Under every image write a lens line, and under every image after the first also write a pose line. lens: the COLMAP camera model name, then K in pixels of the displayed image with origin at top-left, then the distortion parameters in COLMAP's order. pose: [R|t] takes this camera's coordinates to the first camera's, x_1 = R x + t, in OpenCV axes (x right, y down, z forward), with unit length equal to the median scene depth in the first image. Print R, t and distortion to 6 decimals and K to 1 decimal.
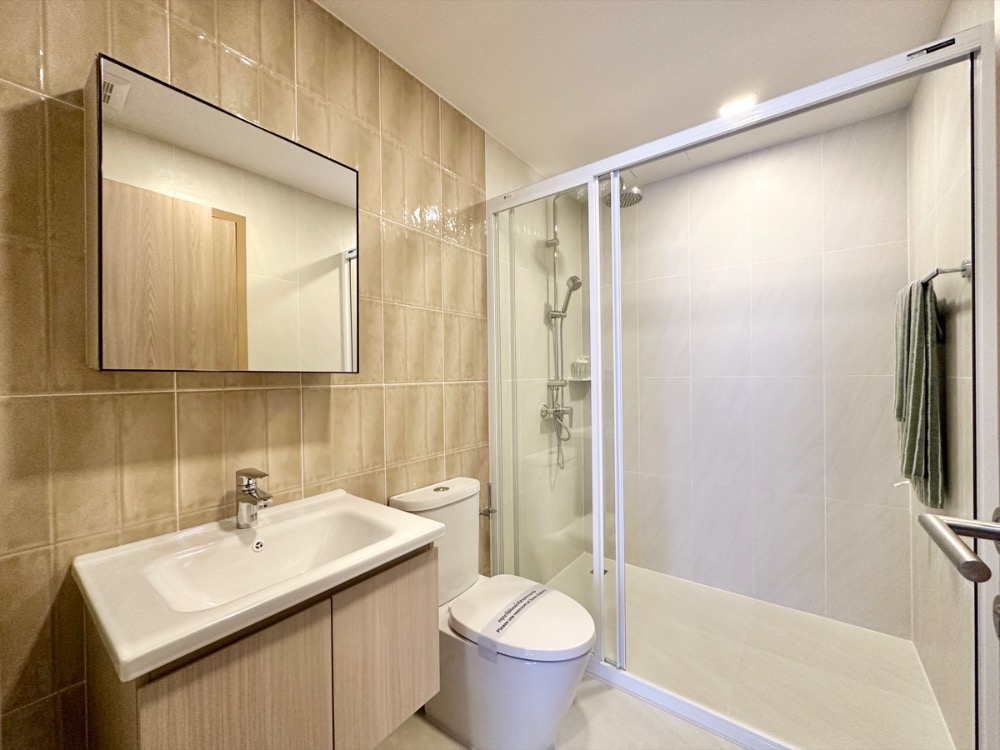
lens RADIAL K [[403.7, 0, 498.5], [0, 403.7, 371.5], [0, 0, 1]] dist [-0.000907, 0.000183]
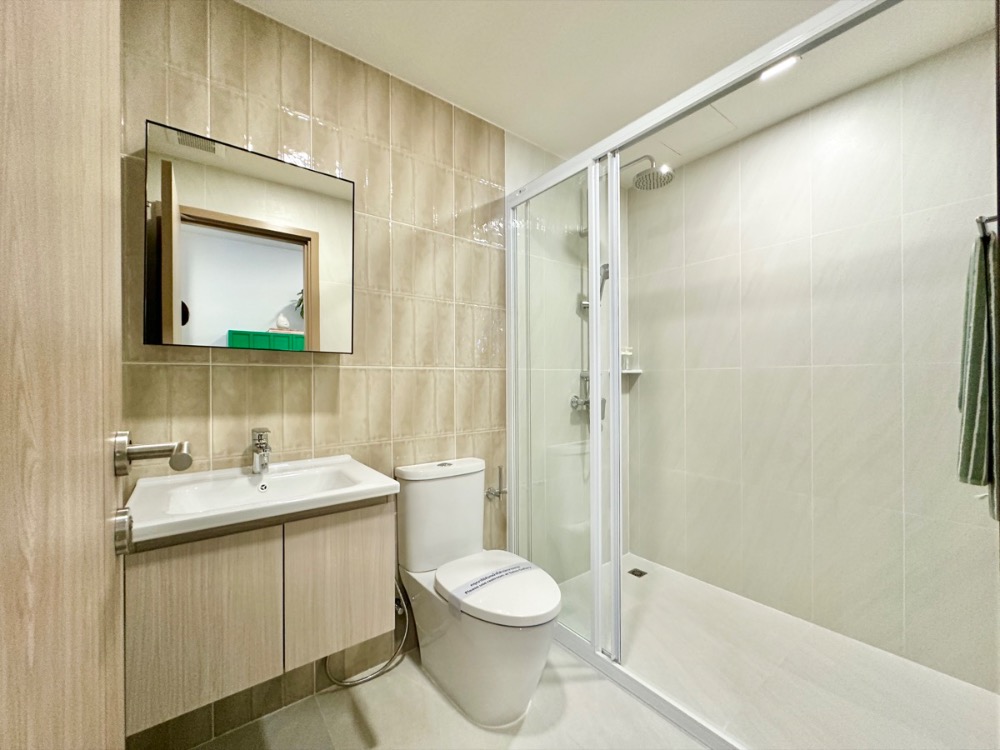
lens RADIAL K [[406.2, 0, 500.3], [0, 406.2, 373.5], [0, 0, 1]] dist [-0.001050, 0.000003]
pose [[0.964829, 0.004347, -0.262841, 0.289279], [-0.005761, 0.999973, -0.004607, 0.049452], [0.262814, 0.005959, 0.964828, -0.019497]]
